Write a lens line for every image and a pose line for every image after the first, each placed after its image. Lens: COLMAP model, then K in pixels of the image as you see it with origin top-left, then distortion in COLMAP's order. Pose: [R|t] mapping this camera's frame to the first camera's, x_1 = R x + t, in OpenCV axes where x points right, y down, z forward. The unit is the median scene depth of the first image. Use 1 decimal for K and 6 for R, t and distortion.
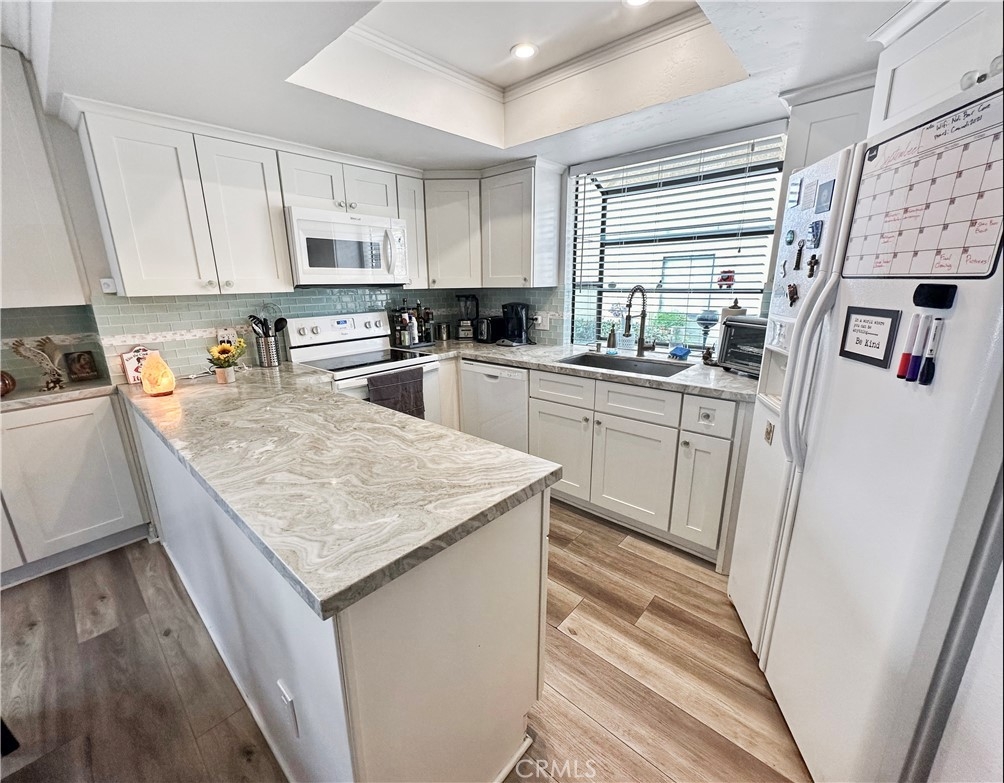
lens RADIAL K [[415.6, 0, 480.5], [0, 415.6, 392.1], [0, 0, 1]] dist [-0.003859, 0.000340]
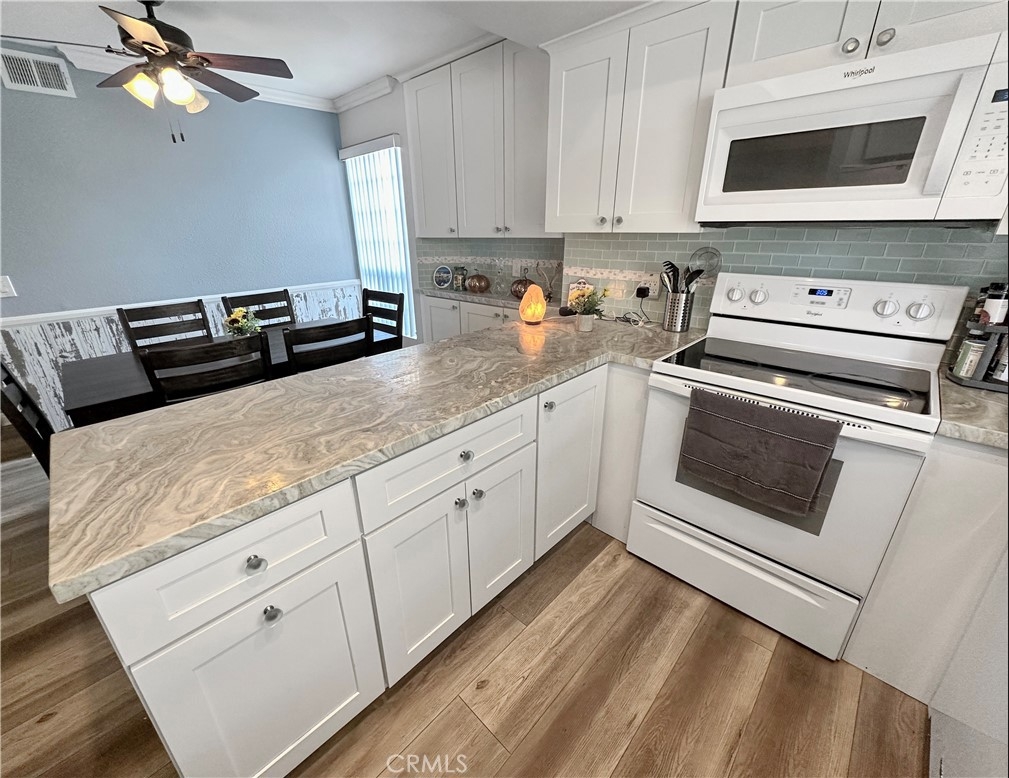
lens RADIAL K [[411.0, 0, 493.1], [0, 411.0, 390.0], [0, 0, 1]] dist [-0.003395, 0.000436]
pose [[-0.015854, 0.388067, -0.921495, 0.266321], [-0.241425, 0.892857, 0.380160, -0.181867], [0.970290, 0.228499, 0.079534, 0.666066]]
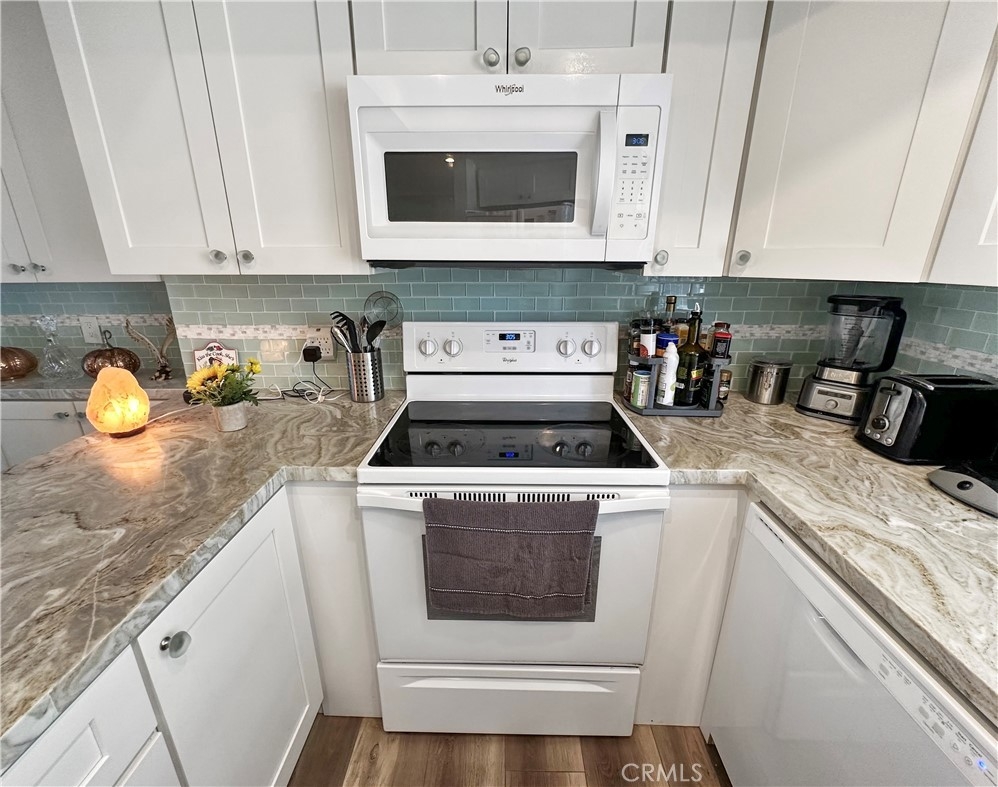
lens RADIAL K [[420.0, 0, 491.6], [0, 420.0, 395.8], [0, 0, 1]] dist [-0.003099, 0.000035]
pose [[0.669827, 0.246778, -0.700308, 0.031166], [-0.200978, 0.968205, 0.148950, -0.200804], [0.714800, 0.040976, 0.698127, 0.745282]]
